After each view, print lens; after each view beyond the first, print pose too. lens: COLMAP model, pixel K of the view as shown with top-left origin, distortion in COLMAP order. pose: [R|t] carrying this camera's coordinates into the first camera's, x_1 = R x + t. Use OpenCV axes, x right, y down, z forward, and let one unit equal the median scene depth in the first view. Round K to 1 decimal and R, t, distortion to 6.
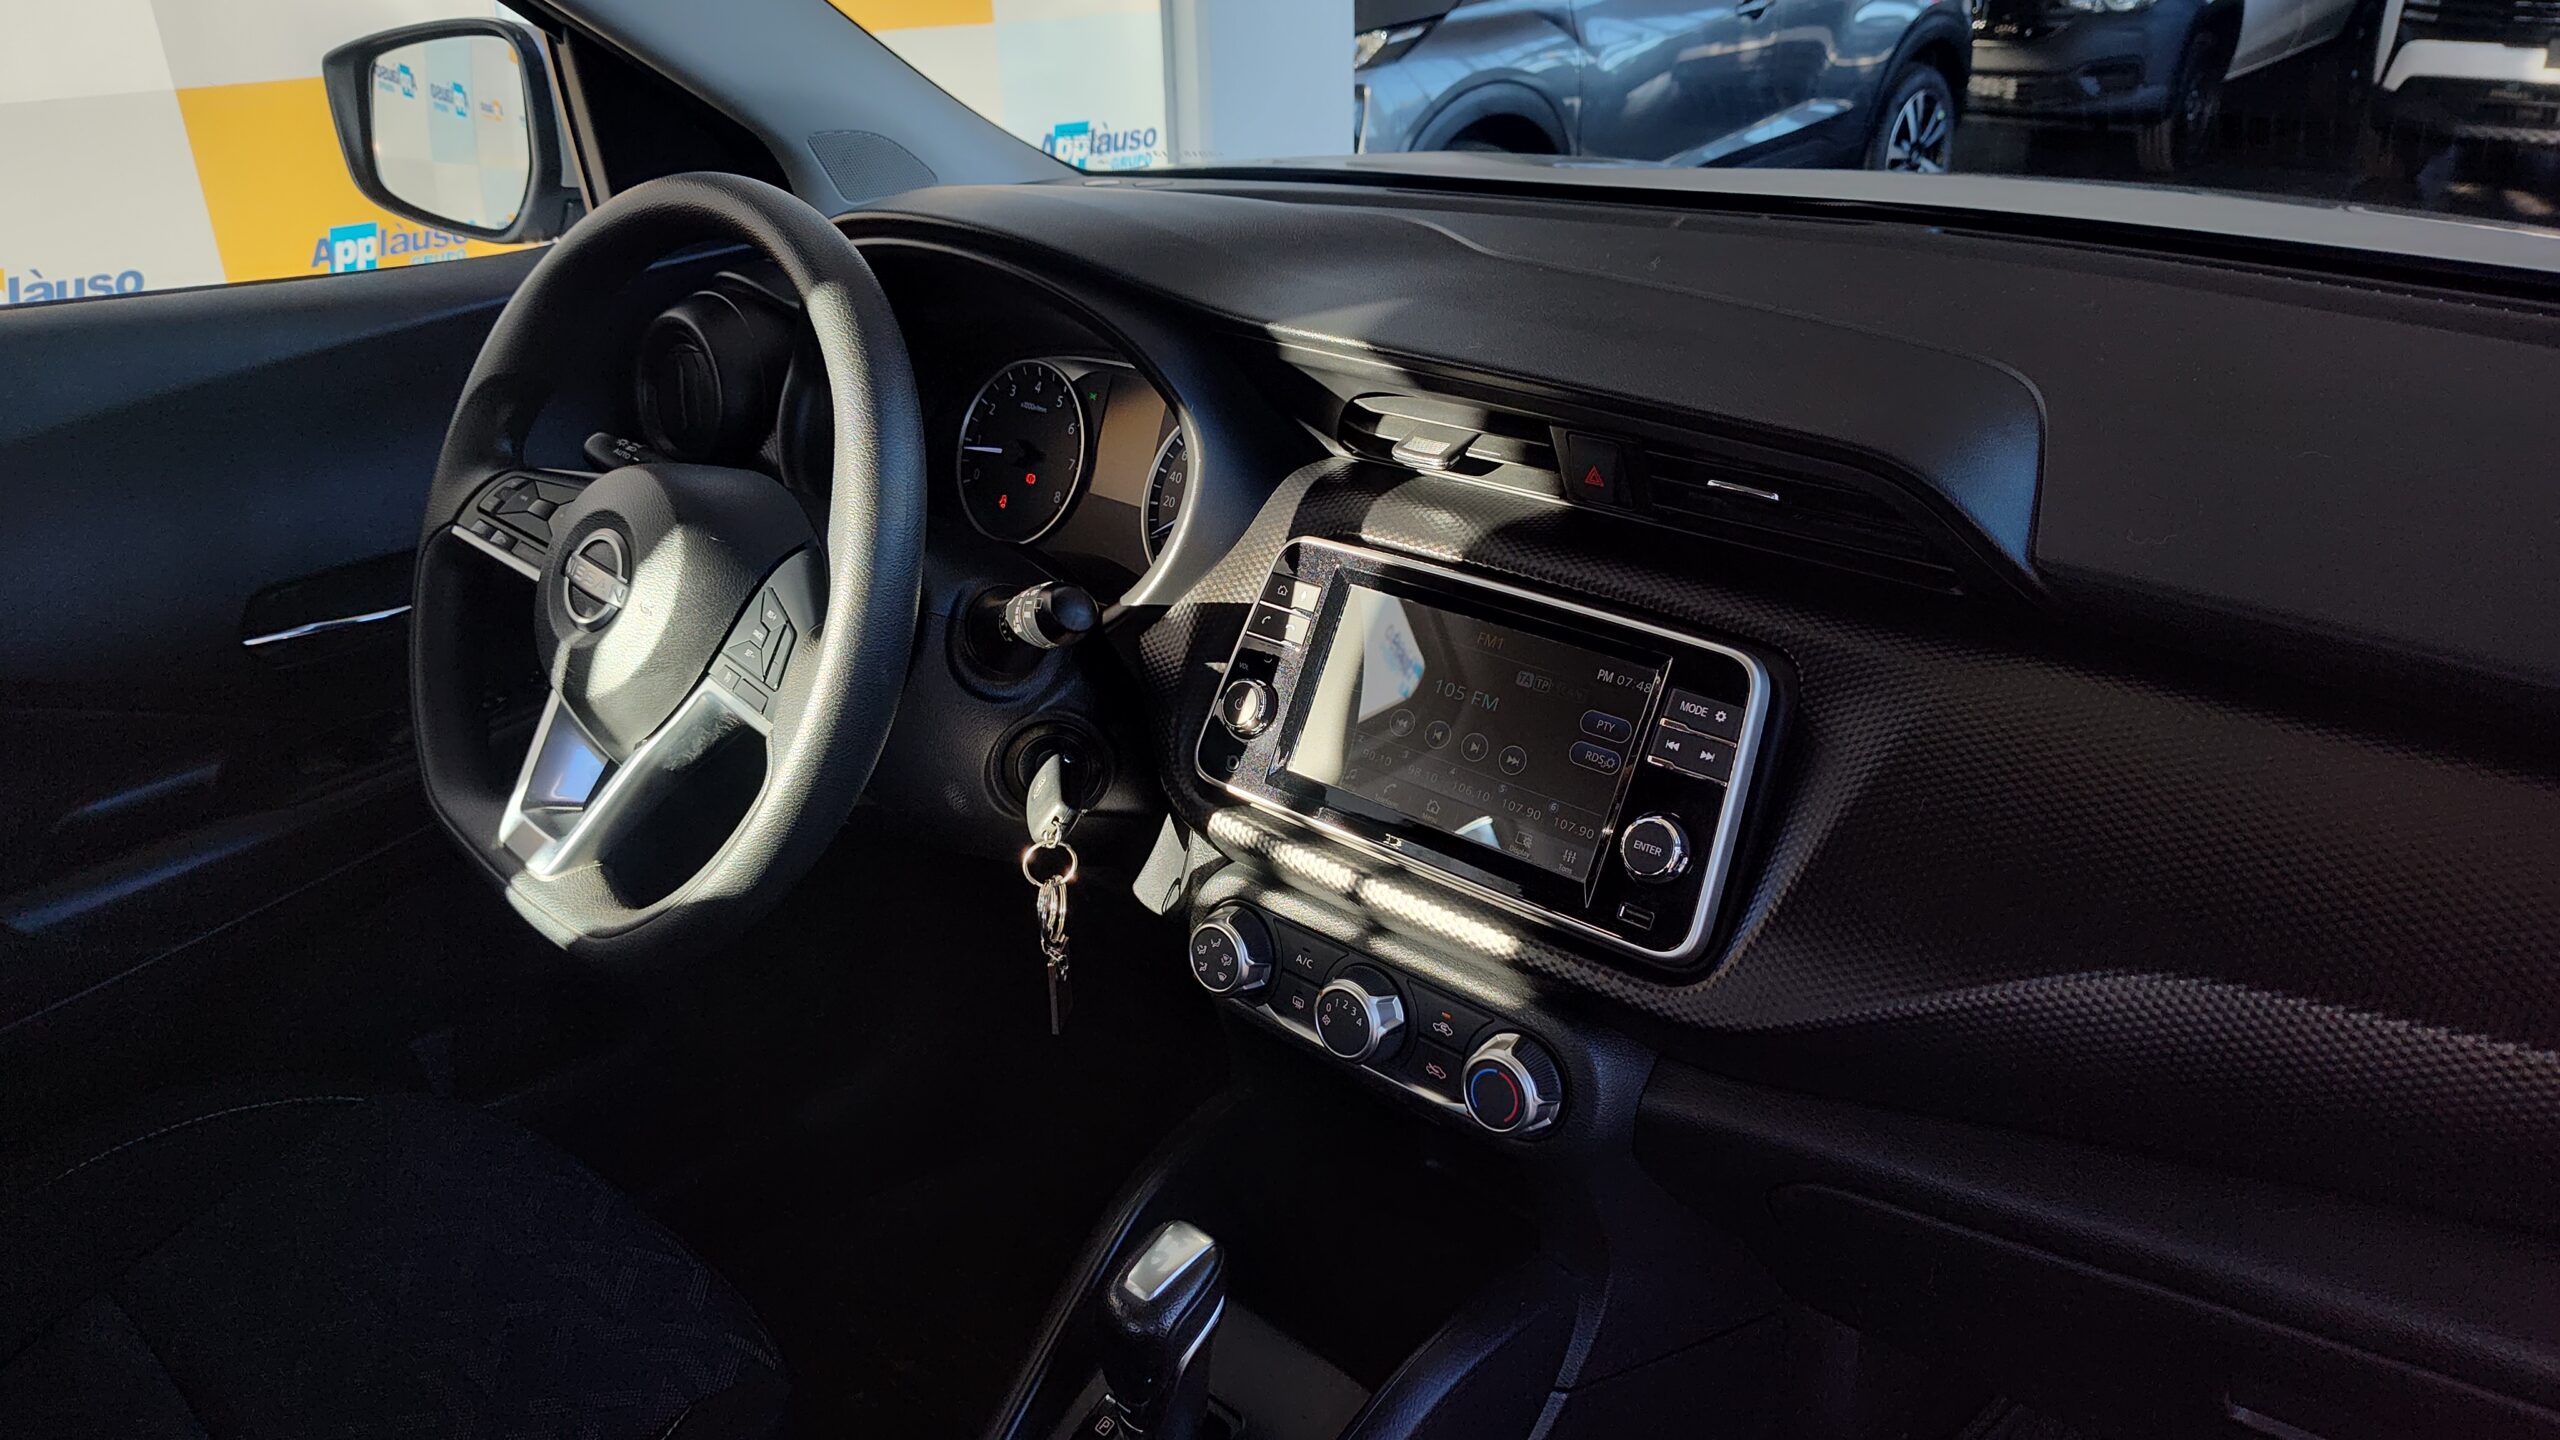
lens RADIAL K [[1739.4, 0, 1280.0], [0, 1739.4, 720.0], [0, 0, 1]] dist [0.045417, -0.108601]
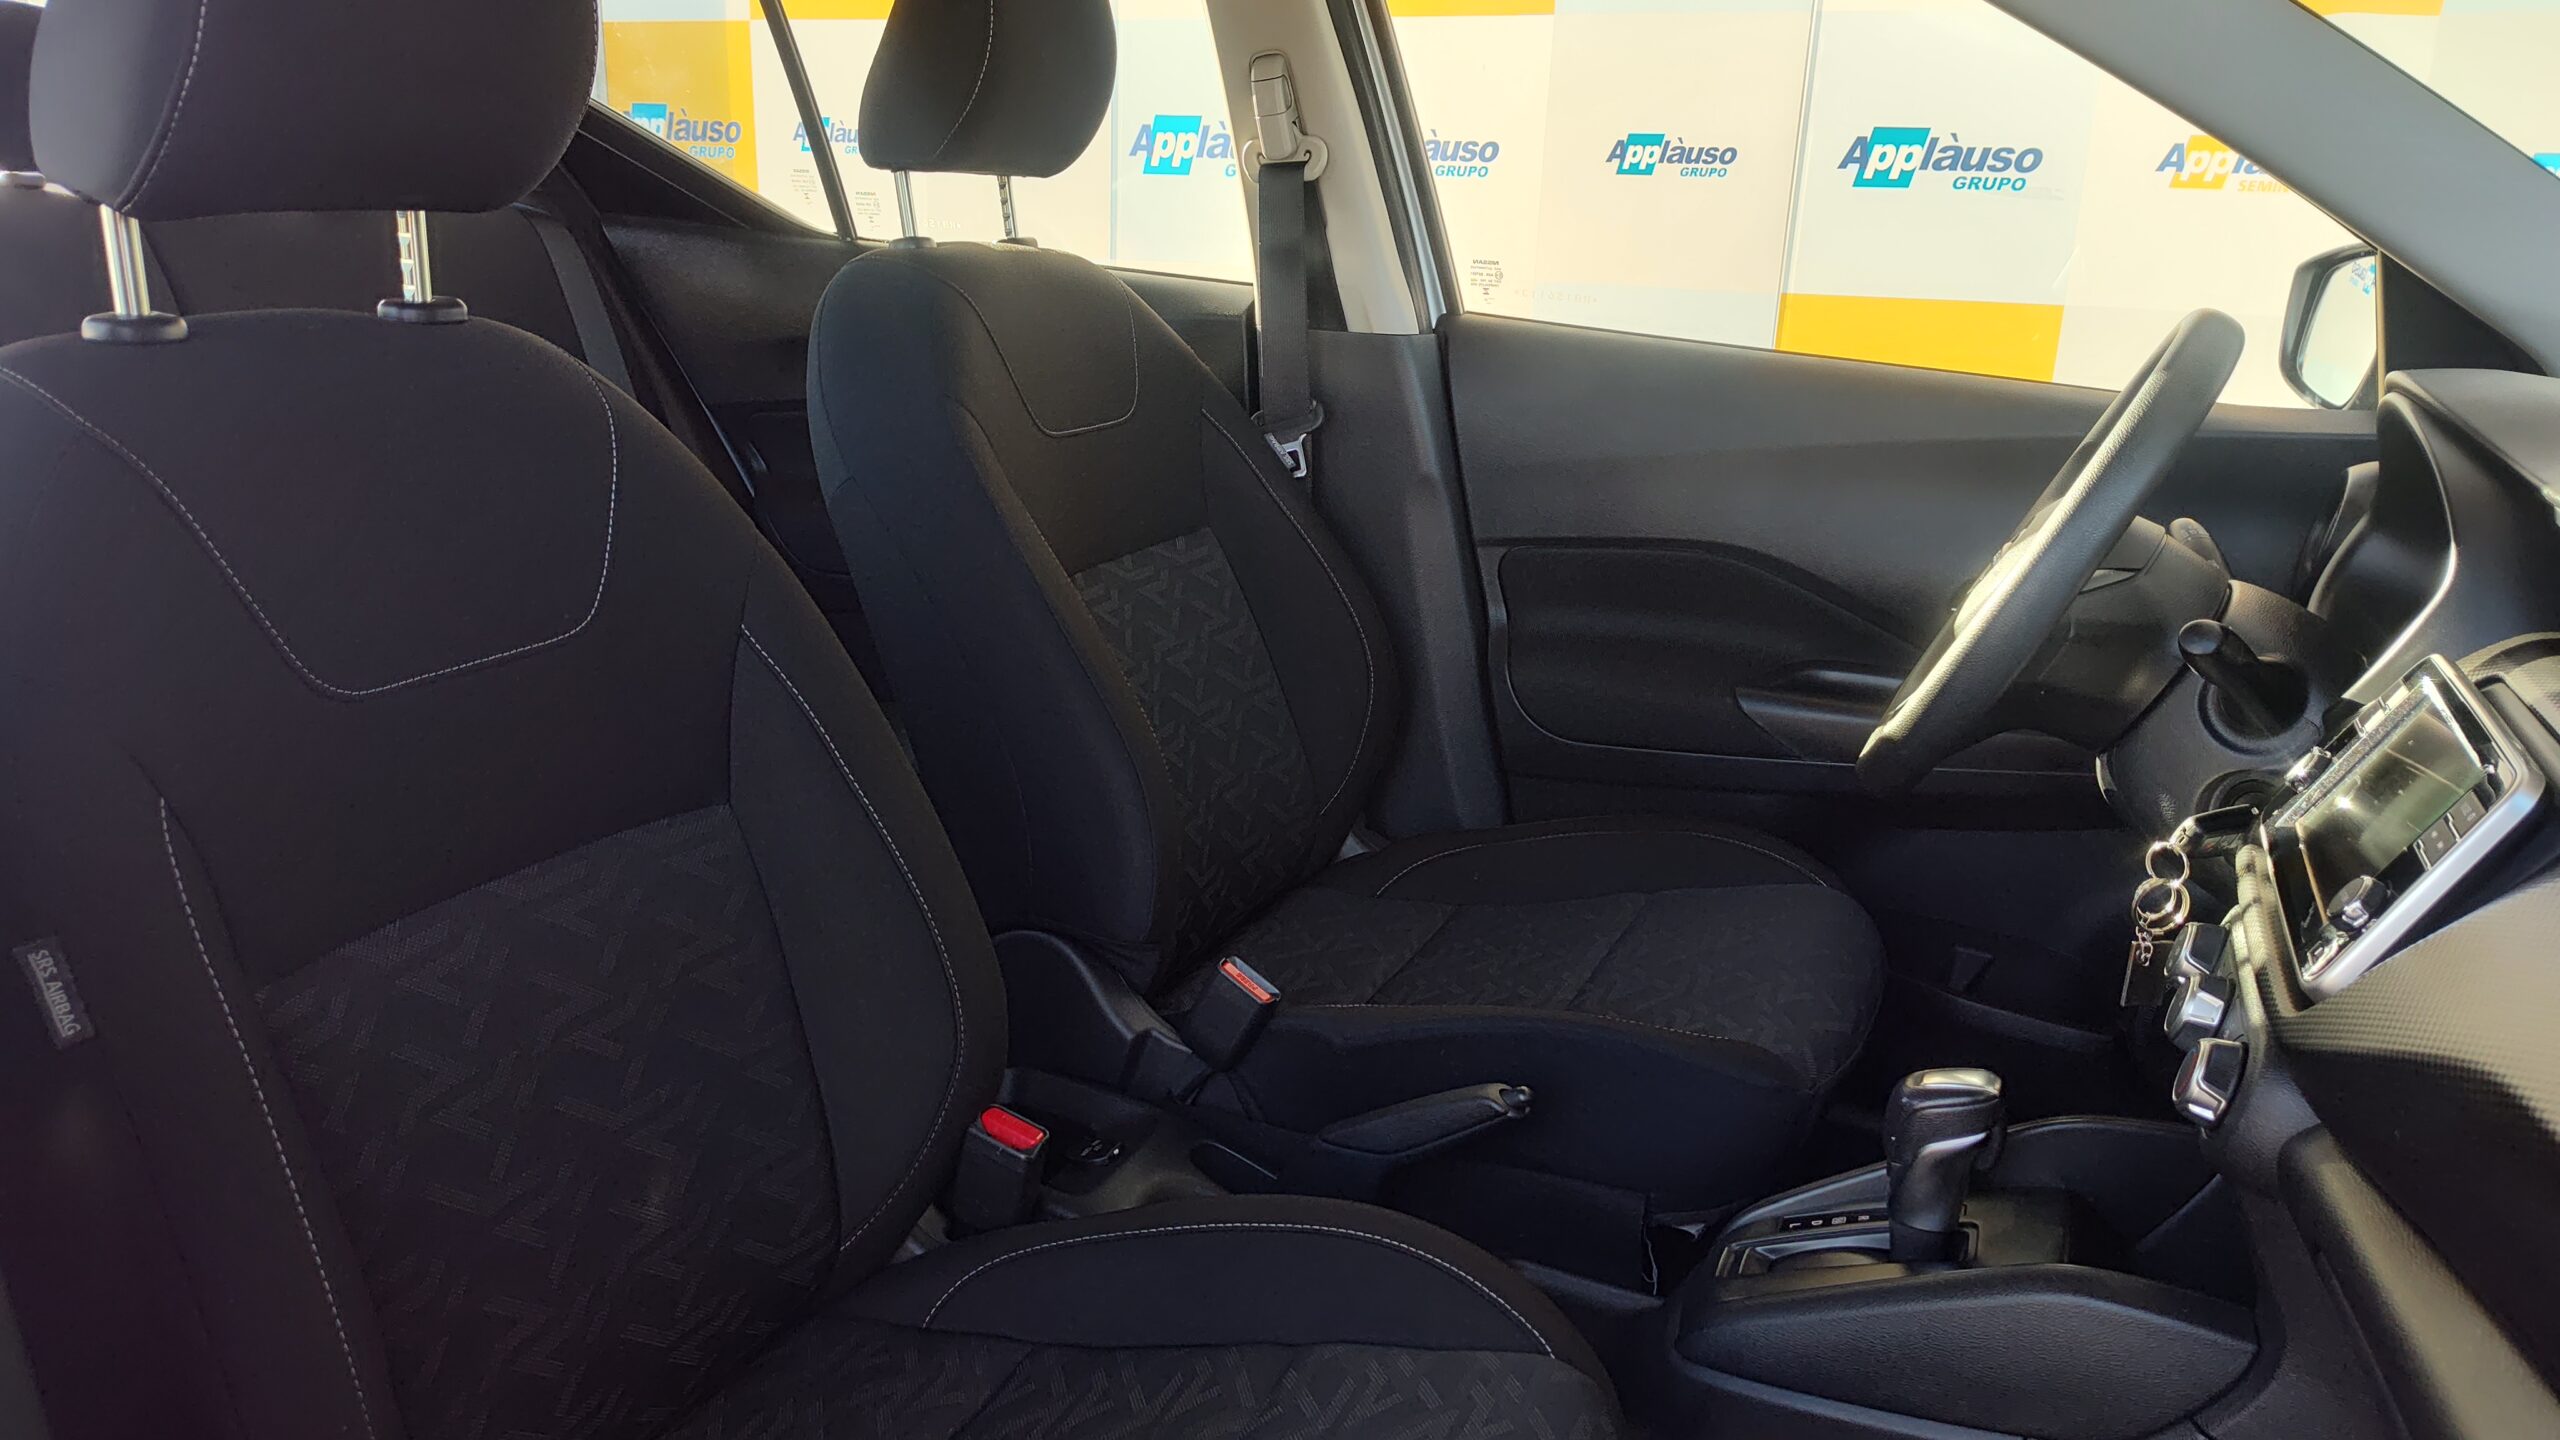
lens RADIAL K [[1729.6, 0, 1322.4], [0, 1729.6, 721.0], [0, 0, 1]] dist [-0.000956, -0.001418]
pose [[0.297991, 0.296609, -0.907317, 0.801488], [-0.436529, 0.887632, 0.146805, 0.078696], [0.848908, 0.352323, 0.393985, -0.014183]]
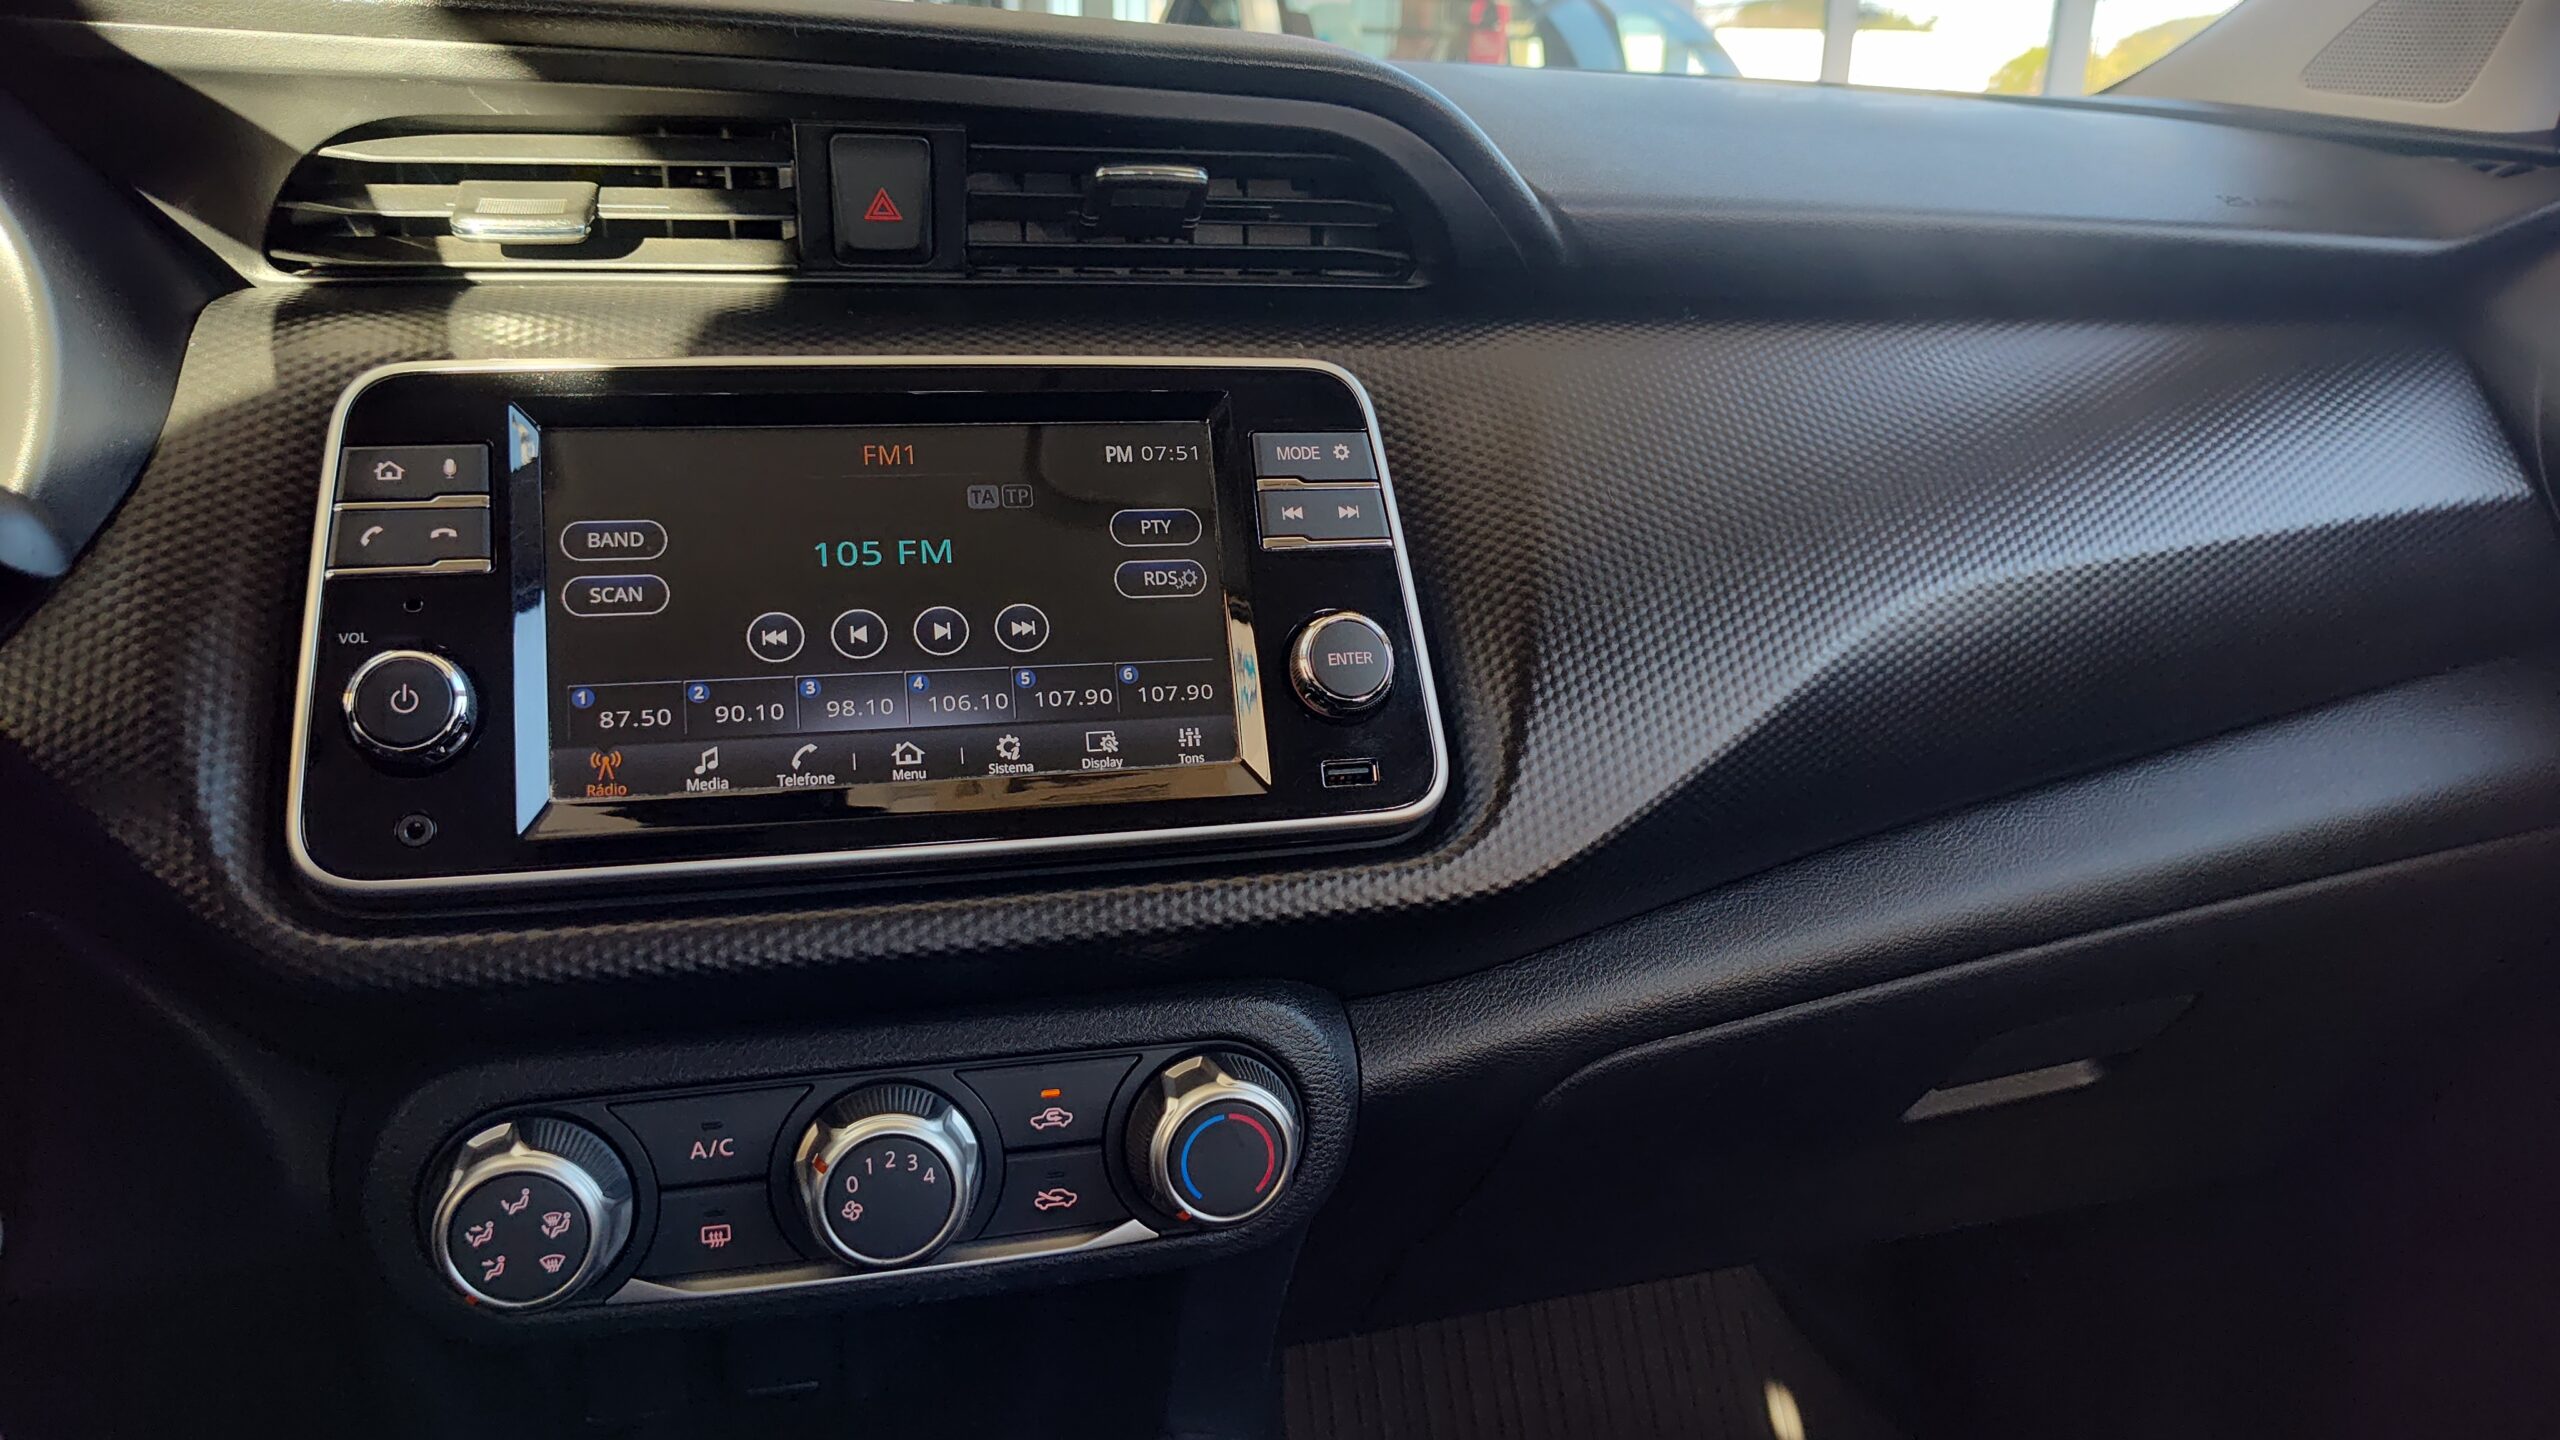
lens RADIAL K [[1739.4, 0, 1280.0], [0, 1739.4, 720.0], [0, 0, 1]] dist [0.045417, -0.108601]
pose [[0.563997, -0.230805, 0.792866, -0.258155], [0.311167, 0.948771, 0.054844, 0.042263], [-0.764907, 0.215782, 0.606923, 0.519279]]
